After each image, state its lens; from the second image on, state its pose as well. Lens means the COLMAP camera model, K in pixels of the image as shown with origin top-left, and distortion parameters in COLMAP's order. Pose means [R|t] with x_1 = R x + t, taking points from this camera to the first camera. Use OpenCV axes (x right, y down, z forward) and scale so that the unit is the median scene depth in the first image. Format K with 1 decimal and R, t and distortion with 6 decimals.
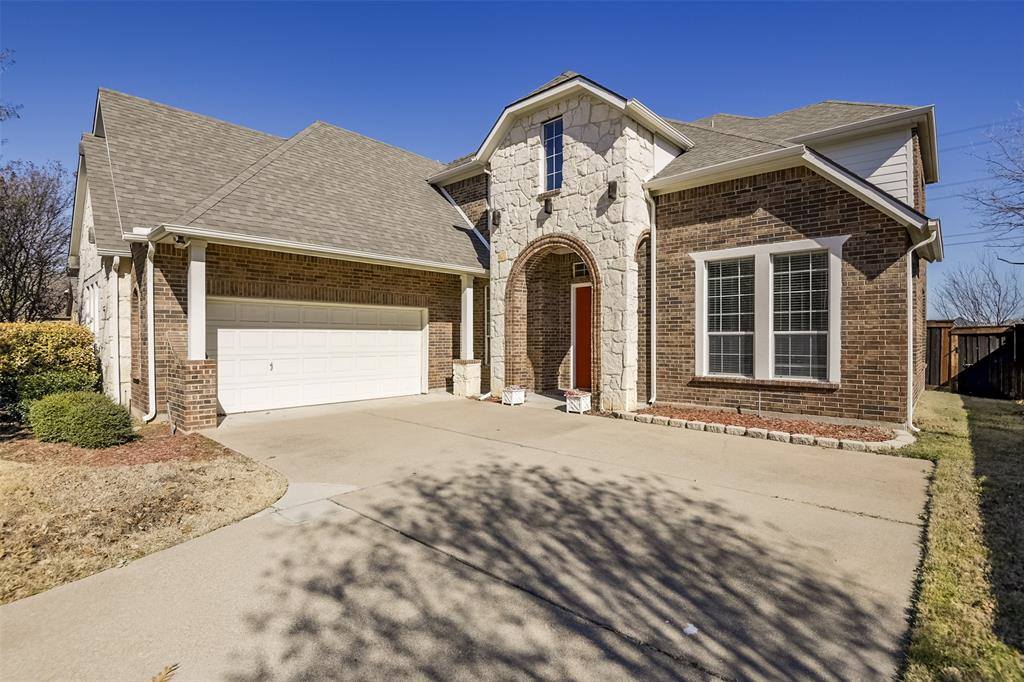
lens RADIAL K [[486.5, 0, 513.1], [0, 486.5, 340.1], [0, 0, 1]] dist [0.005143, -0.002680]
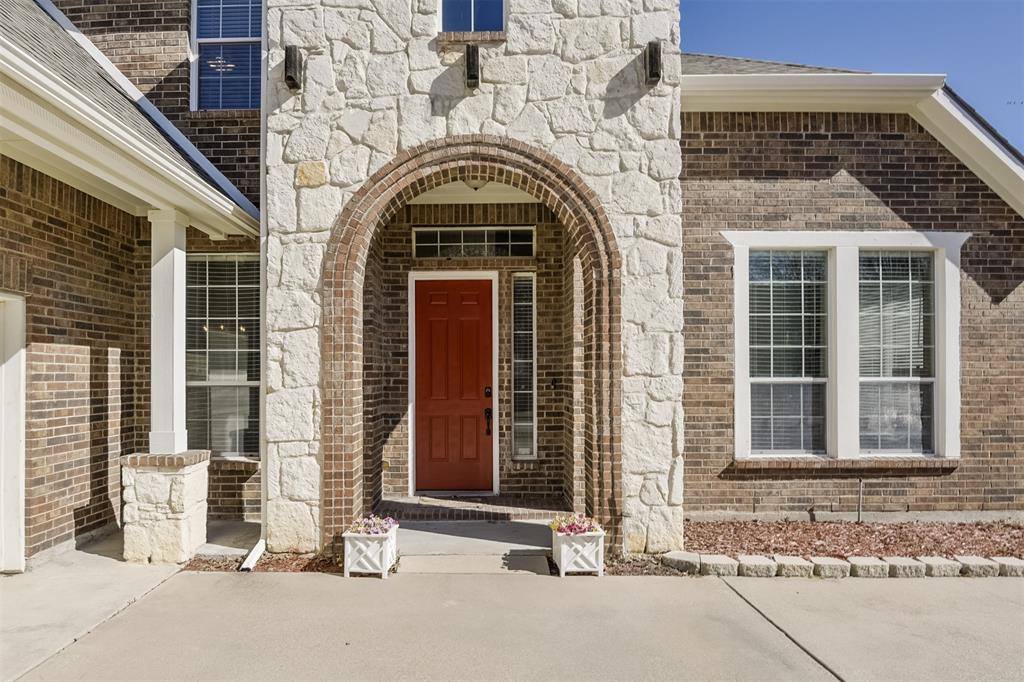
lens RADIAL K [[603.6, 0, 486.8], [0, 603.6, 370.2], [0, 0, 1]] dist [-0.007890, -0.008522]
pose [[0.745988, 0.003611, 0.665950, -0.277638], [0.002173, 0.999967, -0.007856, -0.020255], [-0.665956, 0.007308, 0.745955, 0.684633]]
